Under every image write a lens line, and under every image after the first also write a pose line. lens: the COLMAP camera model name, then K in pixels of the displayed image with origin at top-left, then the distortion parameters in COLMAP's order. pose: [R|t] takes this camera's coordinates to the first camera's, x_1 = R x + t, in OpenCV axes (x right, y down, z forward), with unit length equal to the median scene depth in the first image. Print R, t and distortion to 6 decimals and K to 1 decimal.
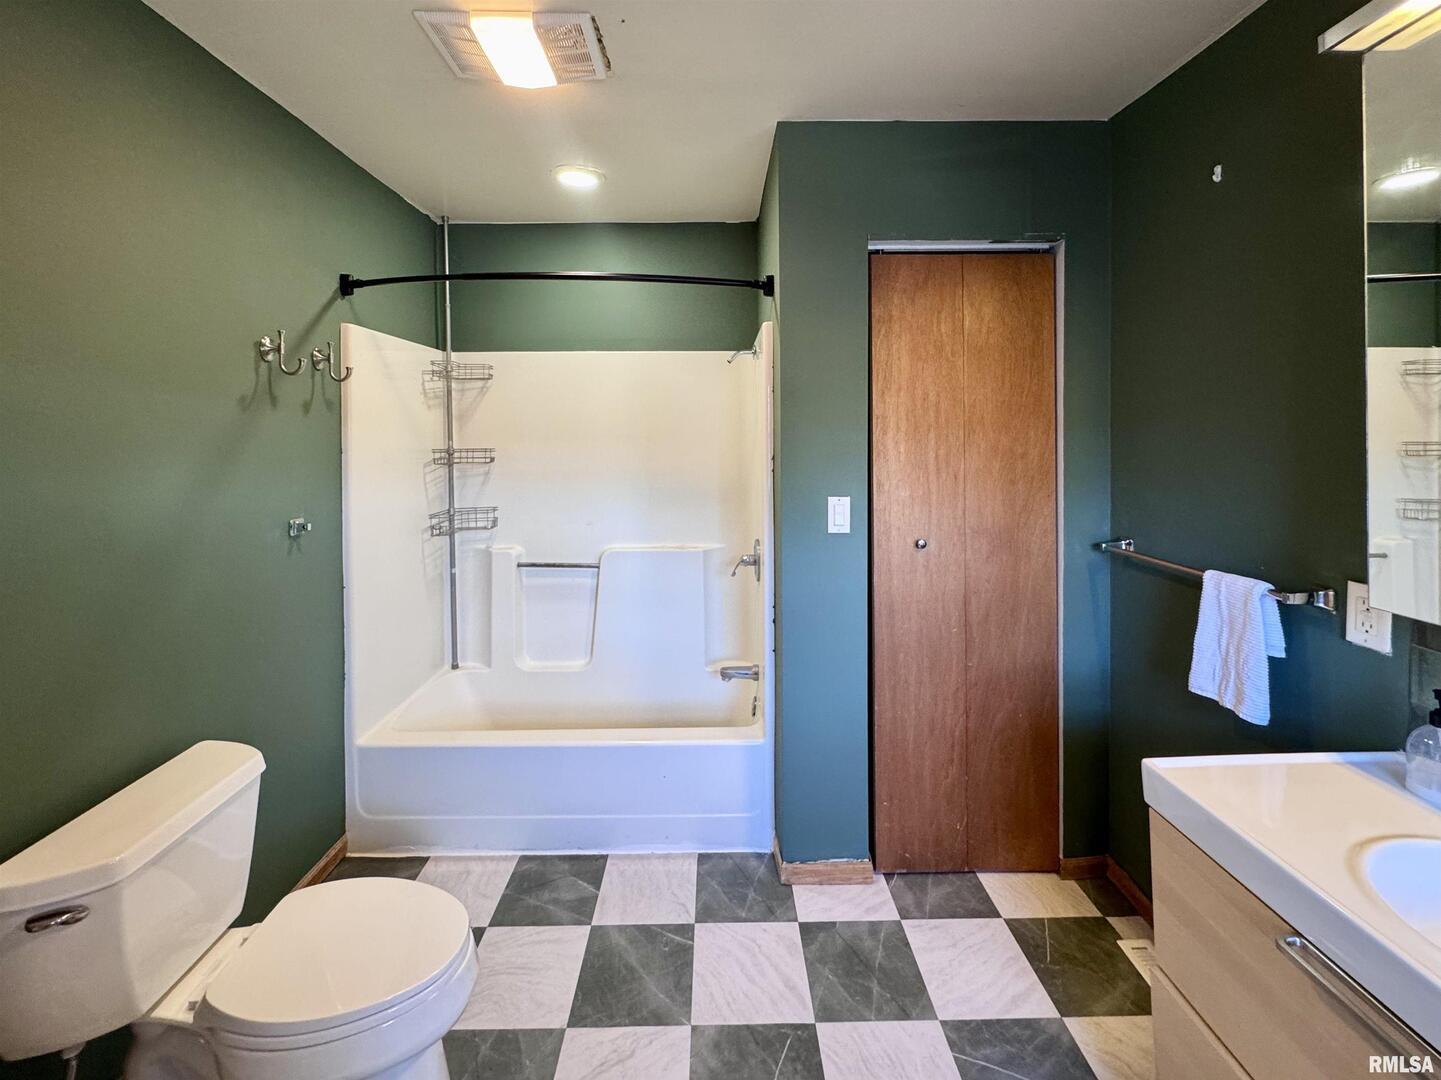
lens RADIAL K [[581.7, 0, 724.7], [0, 581.7, 566.1], [0, 0, 1]] dist [-0.001272, -0.000645]
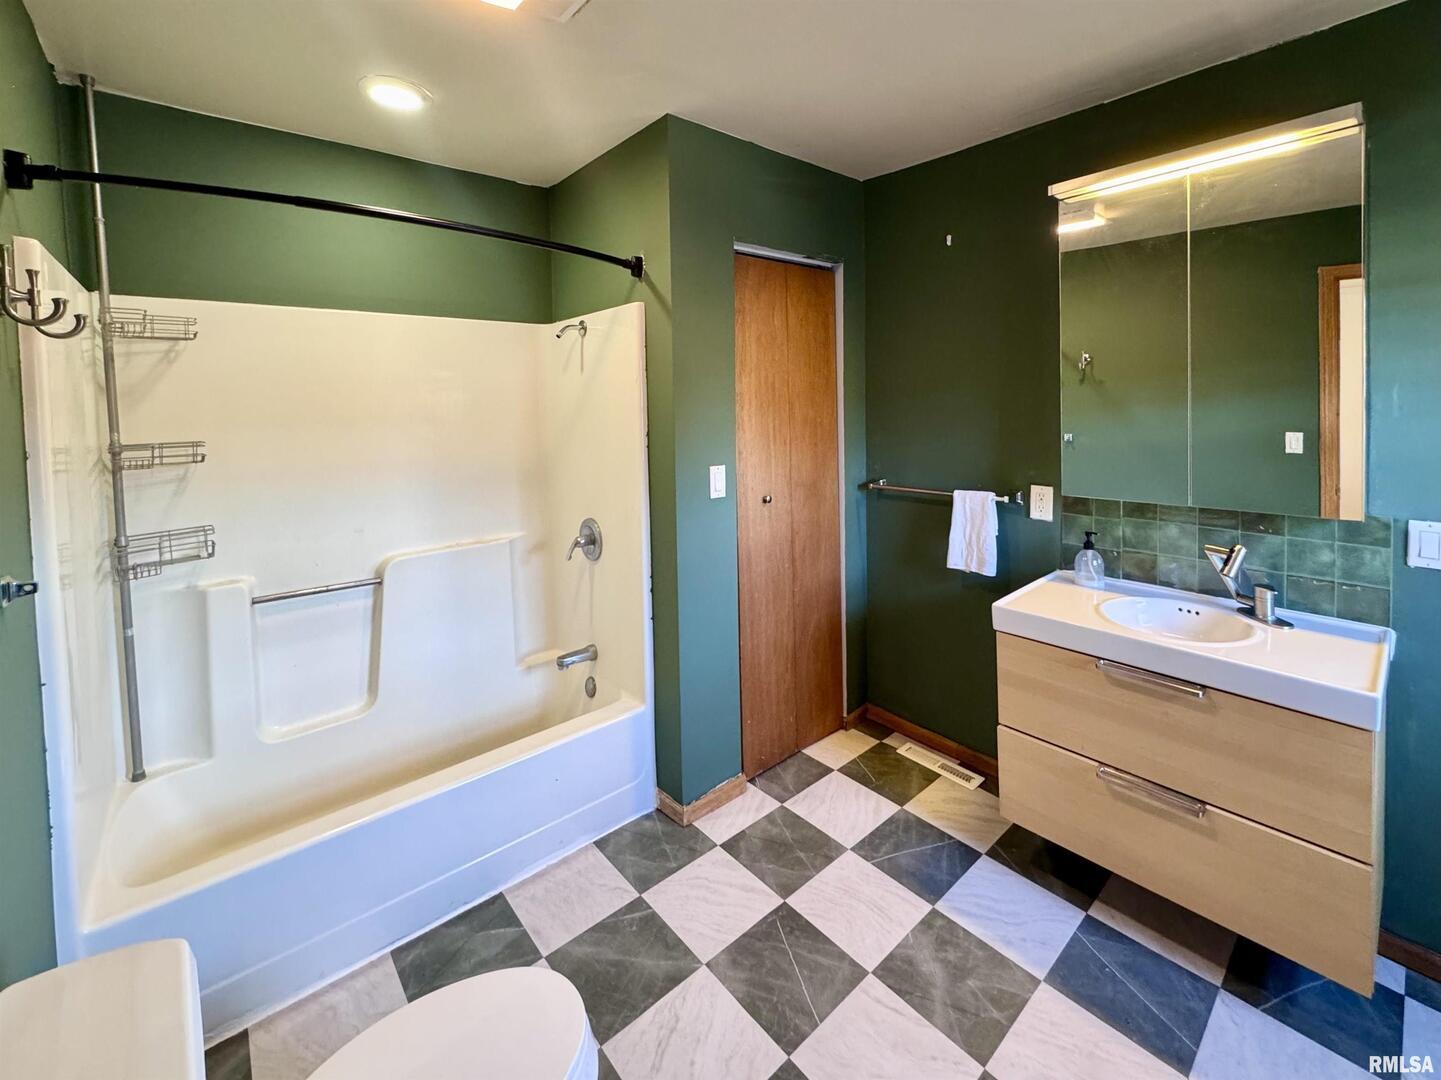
lens RADIAL K [[581.7, 0, 724.7], [0, 581.7, 566.1], [0, 0, 1]] dist [-0.001272, -0.000645]
pose [[0.766857, -0.183985, 0.614882, -0.462540], [0.159261, 0.982617, 0.095394, -0.028575], [-0.621745, 0.024773, 0.782828, 0.093026]]
